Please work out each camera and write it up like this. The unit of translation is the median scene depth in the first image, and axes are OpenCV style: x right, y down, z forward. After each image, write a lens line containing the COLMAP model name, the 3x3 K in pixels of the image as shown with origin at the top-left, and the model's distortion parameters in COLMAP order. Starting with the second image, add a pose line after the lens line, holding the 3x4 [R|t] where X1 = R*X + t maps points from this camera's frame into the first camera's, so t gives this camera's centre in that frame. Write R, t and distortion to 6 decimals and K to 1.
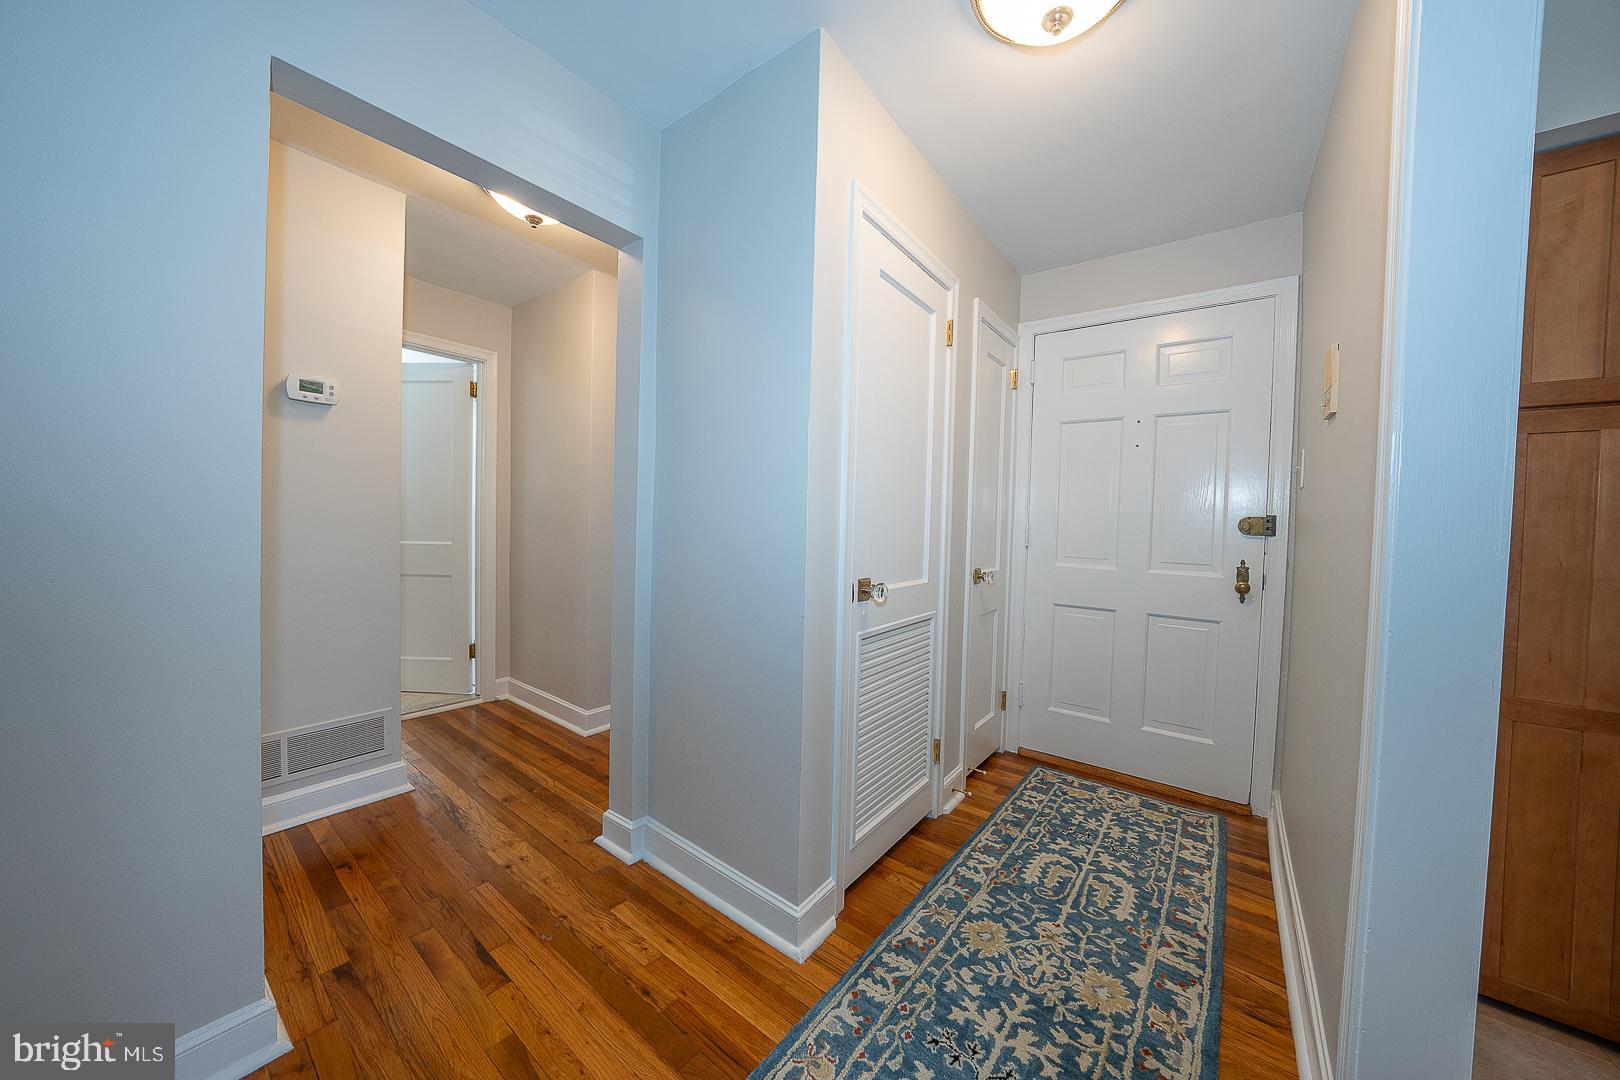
lens RADIAL K [[556.9, 0, 810.4], [0, 556.9, 533.9], [0, 0, 1]] dist [-0.031917, 0.007214]
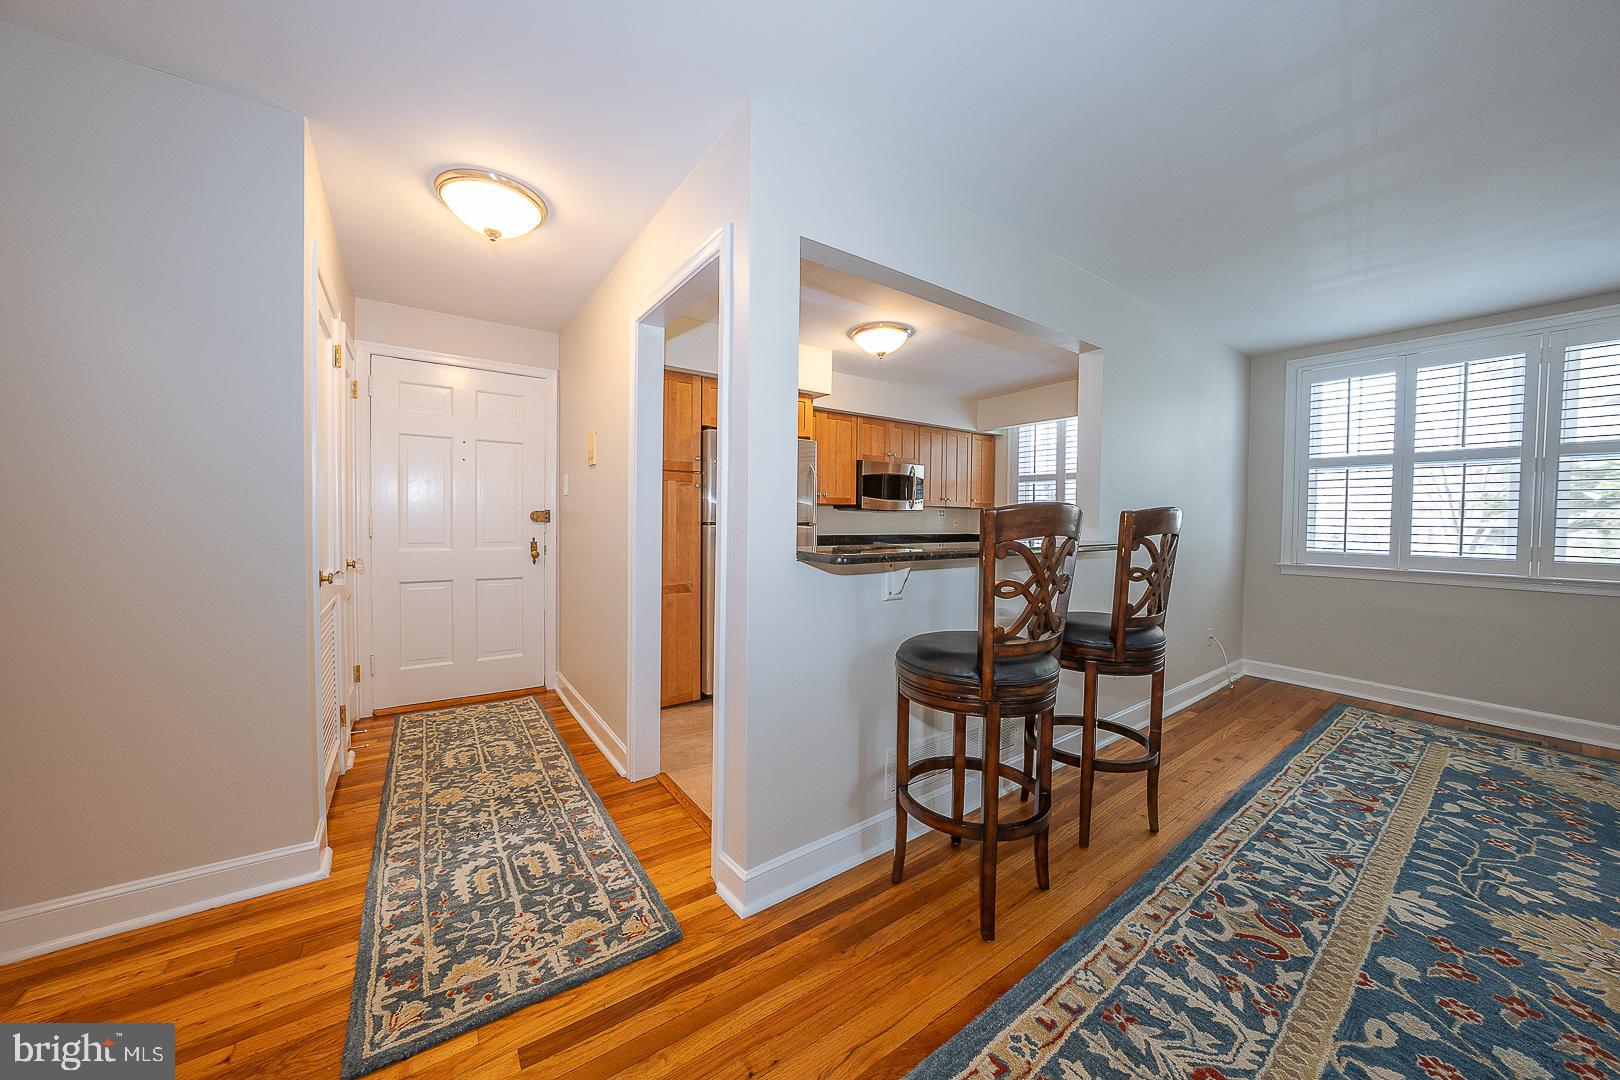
lens RADIAL K [[556.9, 0, 810.4], [0, 556.9, 533.9], [0, 0, 1]] dist [-0.031917, 0.007214]
pose [[0.296475, -0.050512, 0.953704, -0.626863], [0.020527, 0.998707, 0.046514, -0.026134], [-0.954820, 0.005786, 0.297129, -0.320588]]
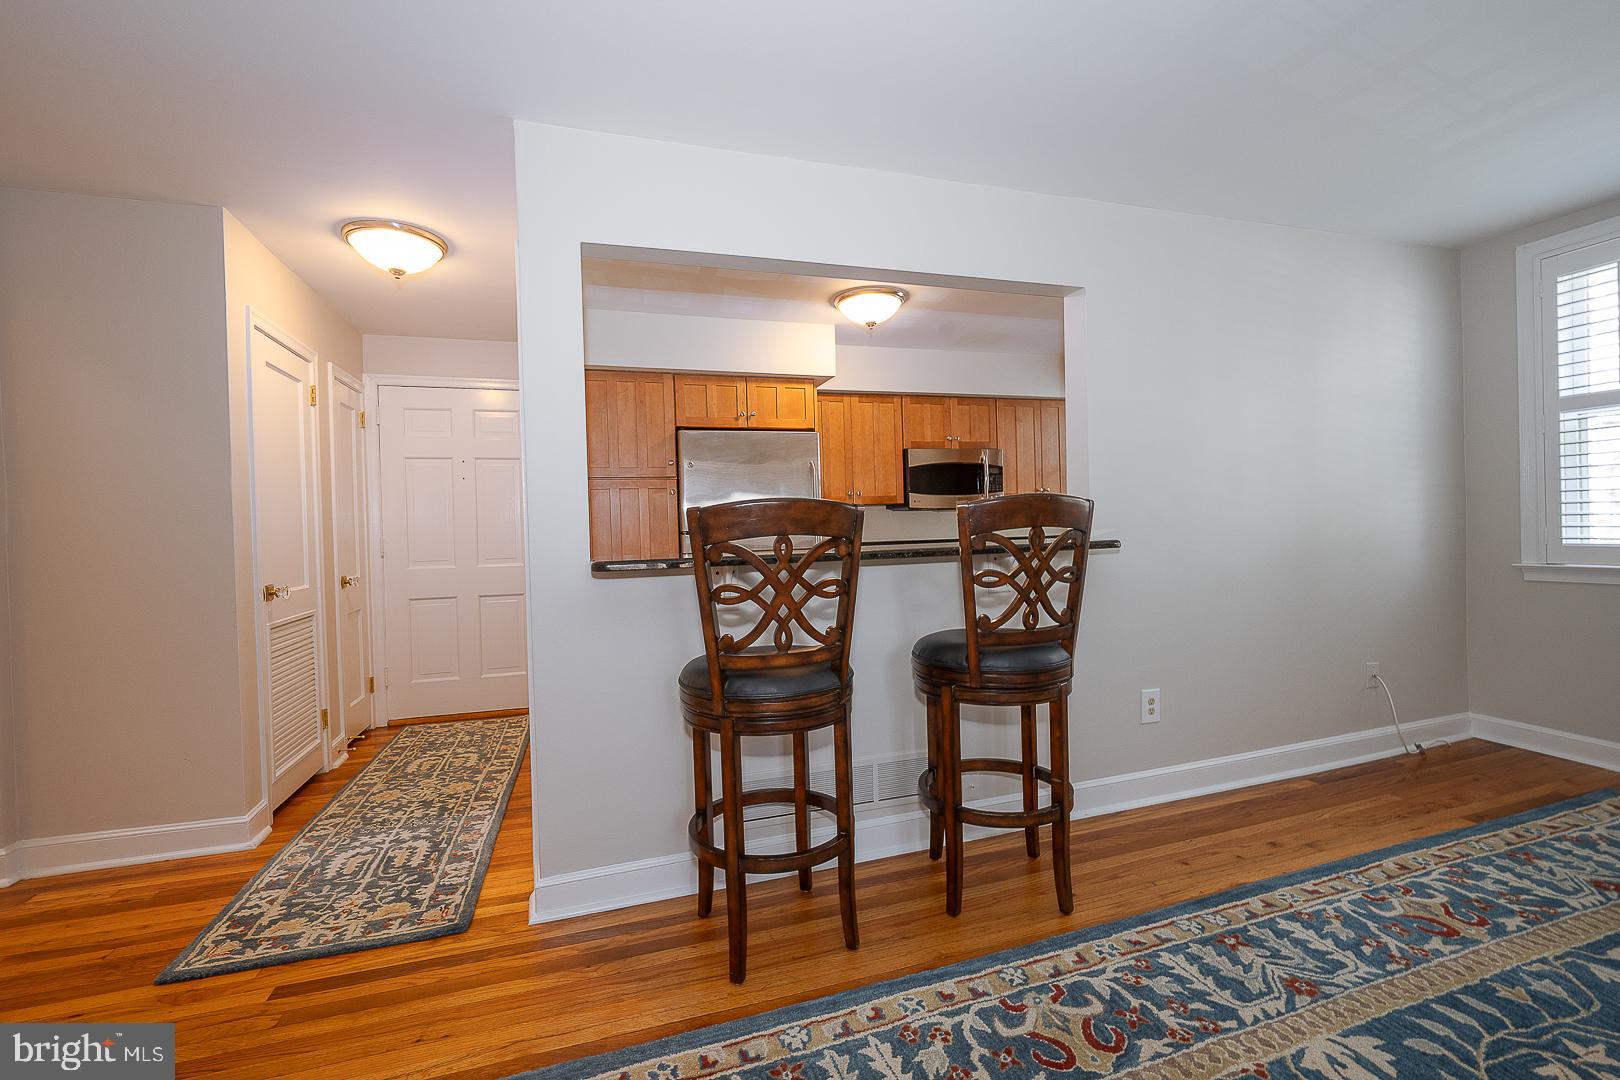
lens RADIAL K [[698.6, 0, 810.1], [0, 698.6, 531.8], [0, 0, 1]] dist [-0.015708, 0.007462]
pose [[0.573042, -0.049917, 0.818004, -0.480572], [0.063026, 0.997871, 0.016741, 0.003957], [-0.817099, 0.041962, 0.574968, -0.985347]]
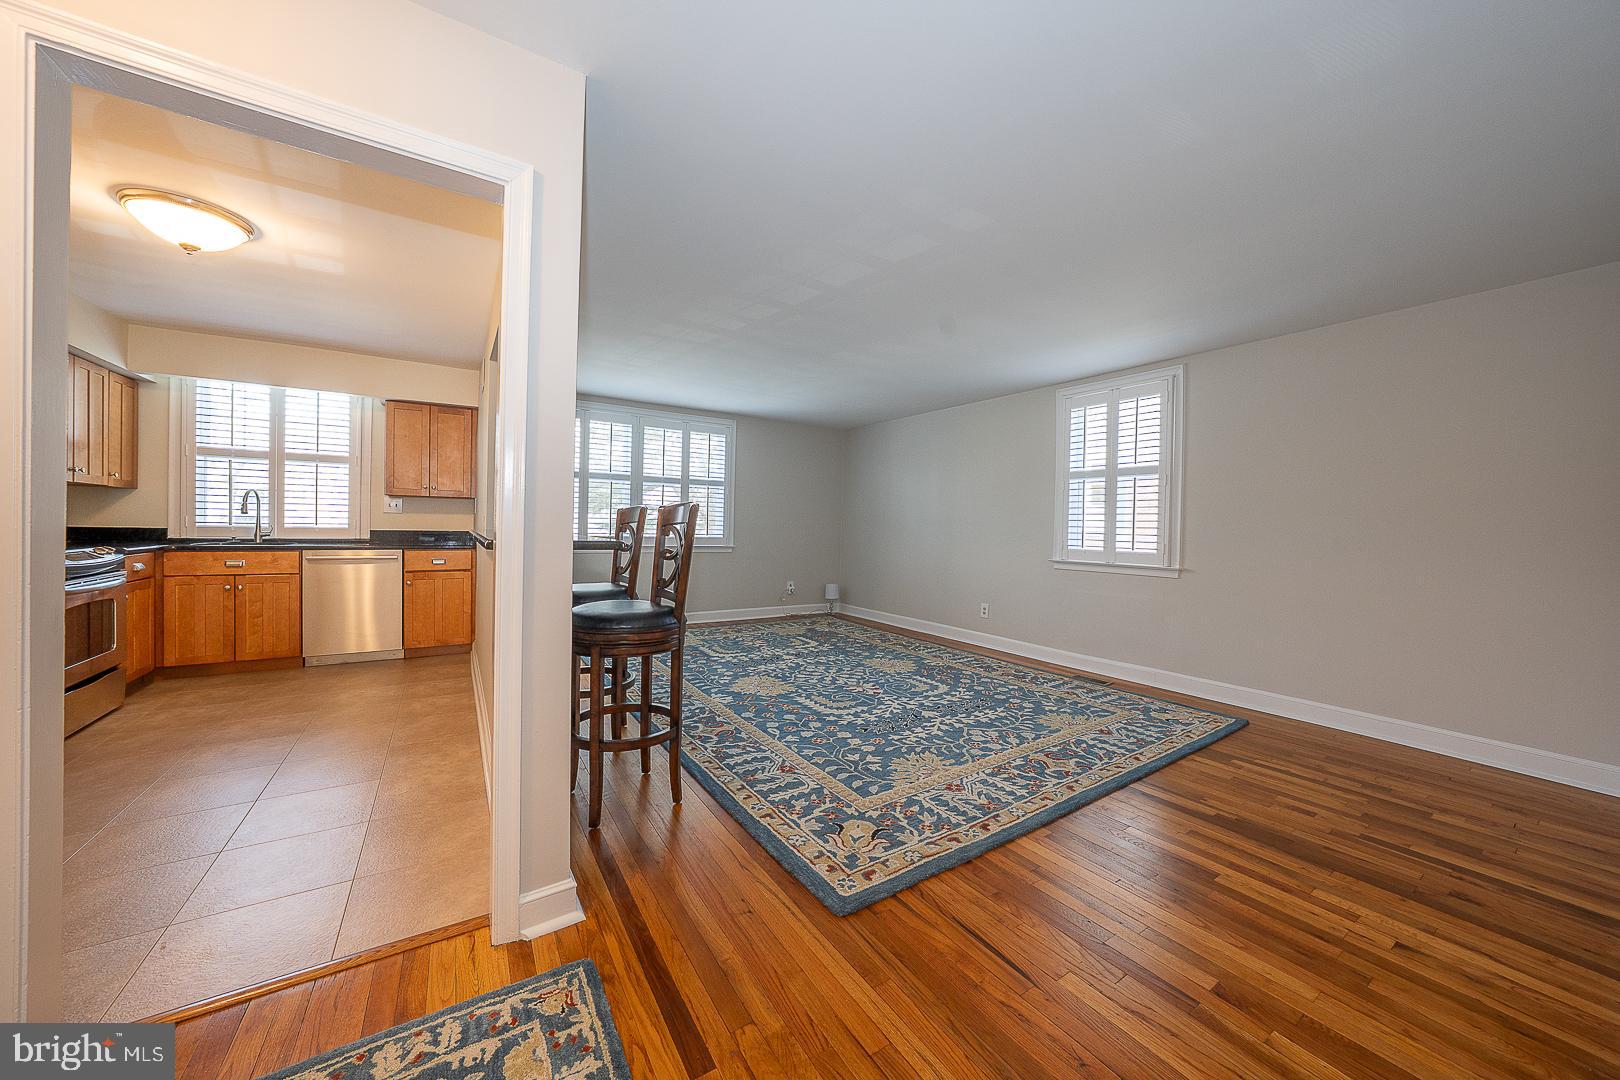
lens RADIAL K [[556.9, 0, 810.4], [0, 556.9, 533.9], [0, 0, 1]] dist [-0.031917, 0.007214]
pose [[-0.939155, -0.051644, 0.339589, -0.440157], [-0.039093, 0.998279, 0.043703, -0.019644], [-0.341262, 0.027768, -0.939558, 0.697048]]
